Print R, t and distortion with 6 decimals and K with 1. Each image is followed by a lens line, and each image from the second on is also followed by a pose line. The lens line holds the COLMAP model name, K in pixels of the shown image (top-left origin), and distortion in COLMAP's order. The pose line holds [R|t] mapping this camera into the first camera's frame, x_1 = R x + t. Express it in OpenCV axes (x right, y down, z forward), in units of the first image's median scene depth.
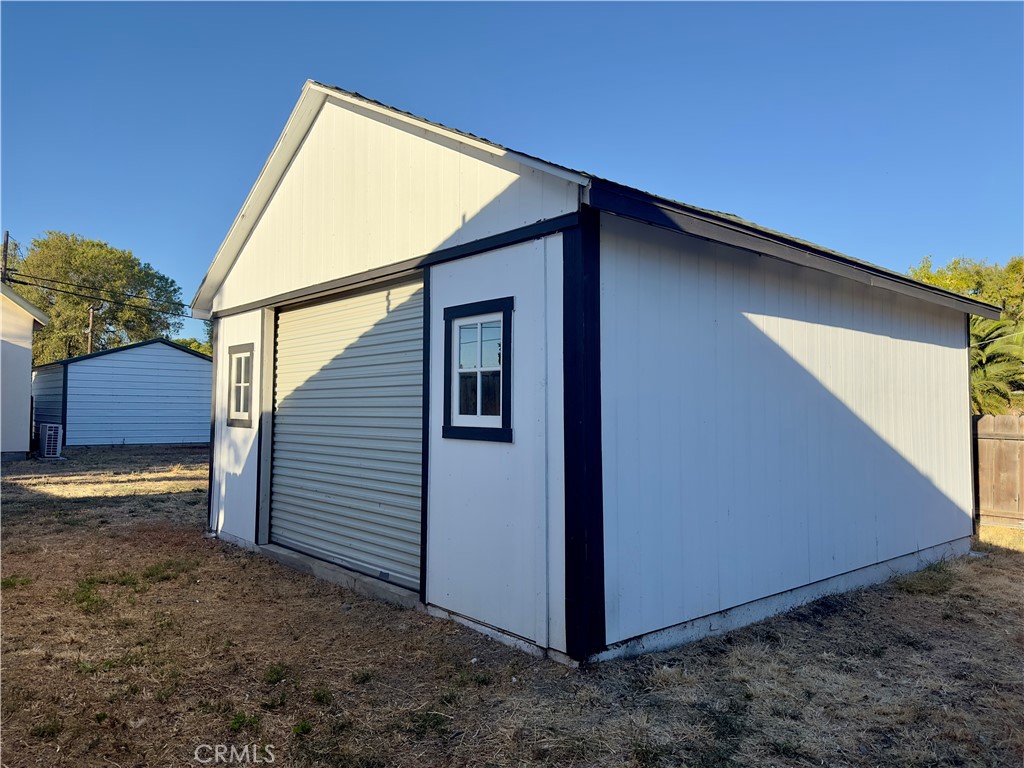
lens RADIAL K [[720.3, 0, 512.0], [0, 720.3, 379.9], [0, 0, 1]] dist [0.005446, 0.002382]
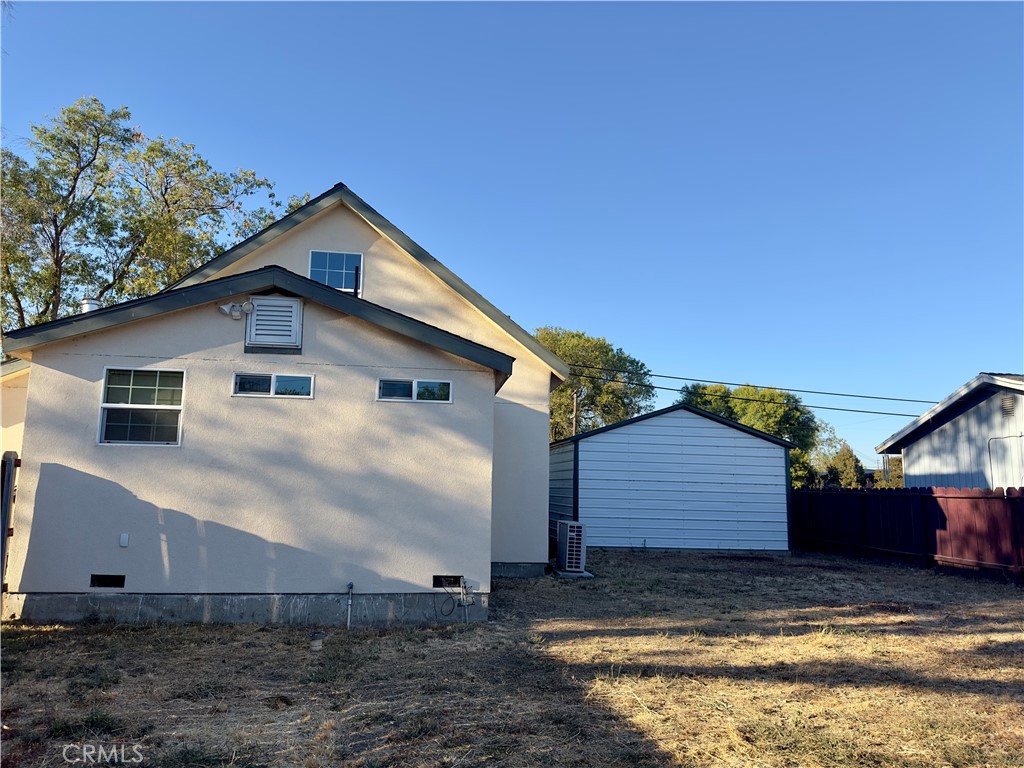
lens RADIAL K [[720.3, 0, 511.3], [0, 720.3, 383.9], [0, 0, 1]] dist [0.005446, 0.002382]
pose [[0.825234, -0.069100, -0.560548, -0.074022], [0.005992, 0.993503, -0.113649, 0.001827], [0.564760, 0.090428, 0.820286, 0.098847]]
